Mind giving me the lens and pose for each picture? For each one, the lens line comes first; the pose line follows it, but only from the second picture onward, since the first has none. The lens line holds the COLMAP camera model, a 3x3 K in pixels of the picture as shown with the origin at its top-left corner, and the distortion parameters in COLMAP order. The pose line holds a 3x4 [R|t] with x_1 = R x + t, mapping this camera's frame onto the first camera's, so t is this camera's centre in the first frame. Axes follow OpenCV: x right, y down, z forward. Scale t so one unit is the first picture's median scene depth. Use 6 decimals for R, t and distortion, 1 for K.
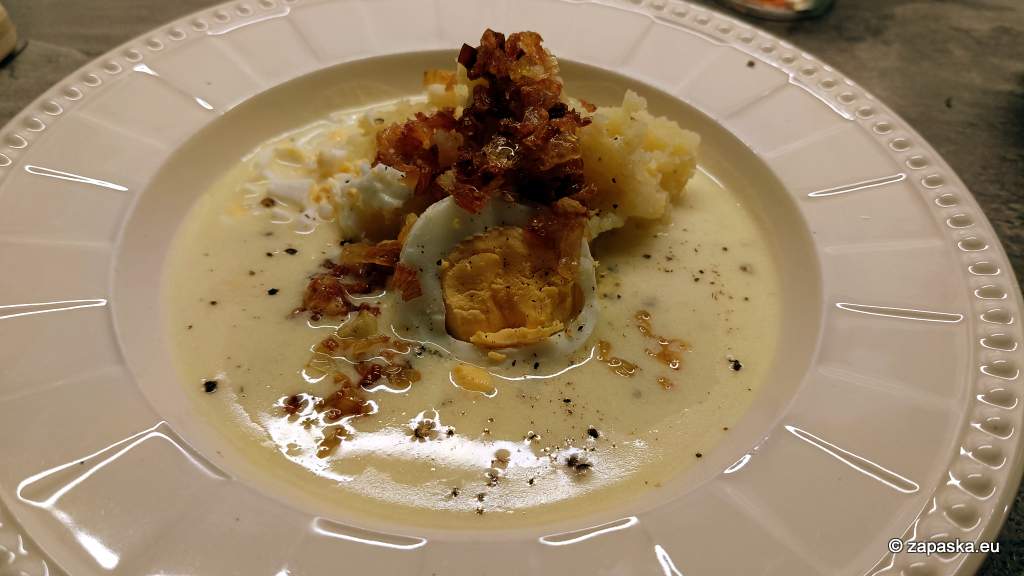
lens RADIAL K [[774.7, 0, 512.3], [0, 774.7, 307.8], [0, 0, 1]] dist [-0.001004, -0.000070]
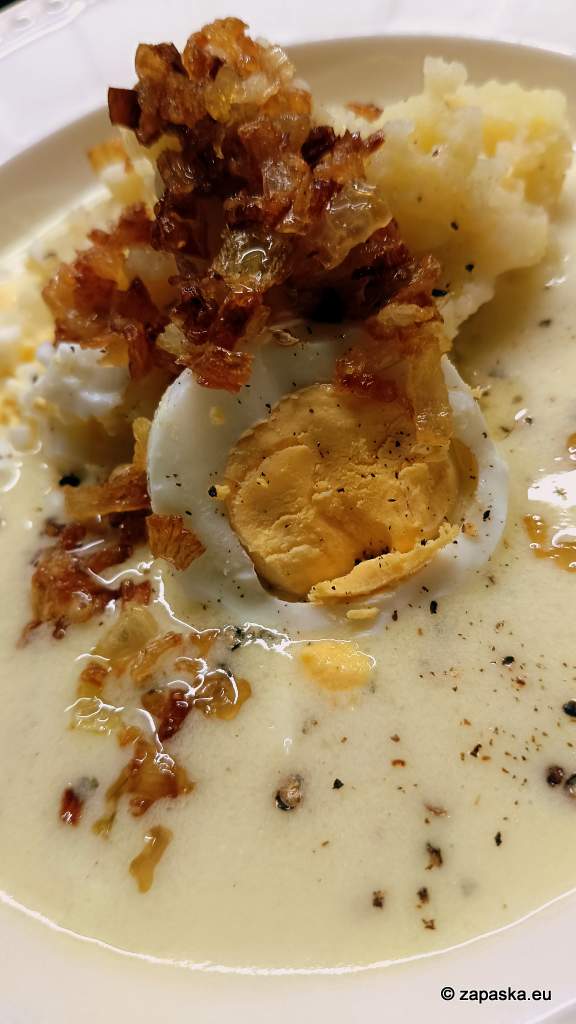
lens RADIAL K [[795.1, 0, 288.0], [0, 795.1, 512.0], [0, 0, 1]] dist [-0.000718, -0.183852]
pose [[0.938458, -0.322824, -0.122807, 0.024267], [0.341878, 0.918807, 0.197263, -0.139509], [0.049155, -0.227108, 0.972628, 0.428119]]
